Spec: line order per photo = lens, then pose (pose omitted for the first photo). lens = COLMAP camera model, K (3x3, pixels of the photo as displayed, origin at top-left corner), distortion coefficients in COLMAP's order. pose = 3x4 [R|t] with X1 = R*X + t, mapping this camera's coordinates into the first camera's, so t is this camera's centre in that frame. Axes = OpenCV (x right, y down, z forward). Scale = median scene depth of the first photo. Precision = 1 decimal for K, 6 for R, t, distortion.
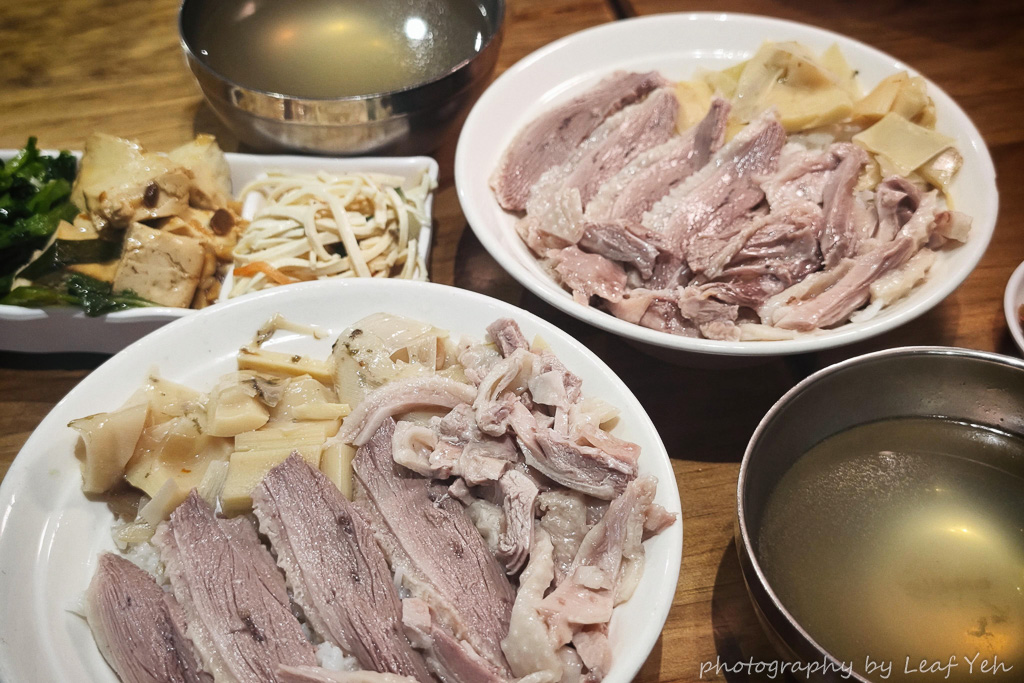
lens RADIAL K [[1514.8, 0, 512.0], [0, 1514.8, 341.5], [0, 0, 1]] dist [0.138034, -0.064196]
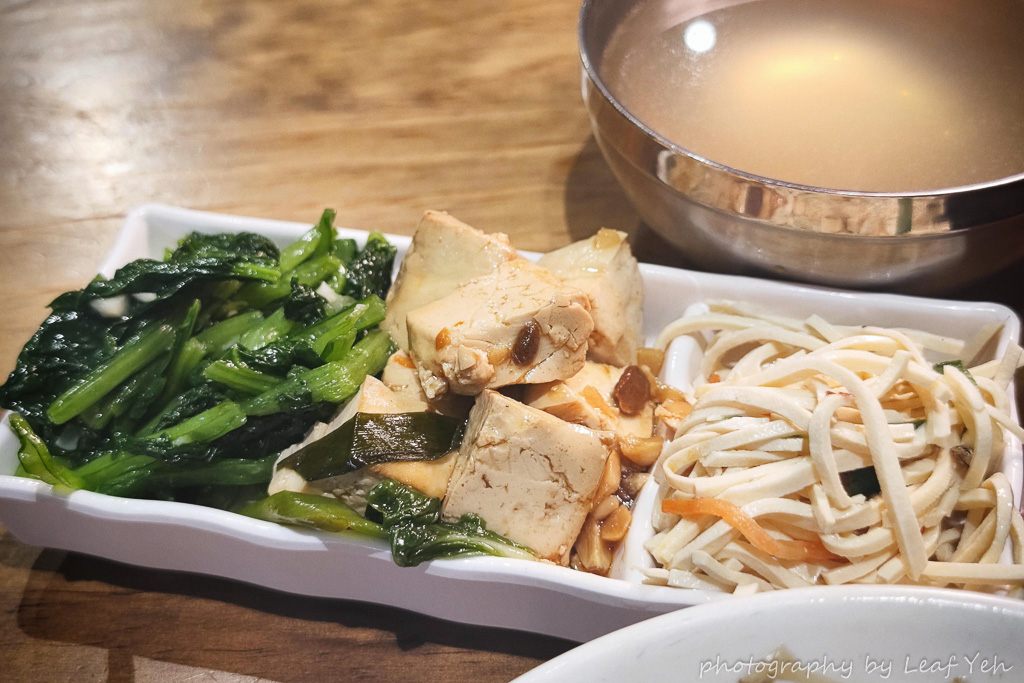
lens RADIAL K [[1514.8, 0, 512.0], [0, 1514.8, 341.5], [0, 0, 1]] dist [0.138034, -0.064196]
pose [[0.984244, 0.104302, -0.142777, -0.169462], [-0.104292, 0.994518, 0.007574, -0.104557], [0.142784, 0.007436, 0.989726, 0.472618]]
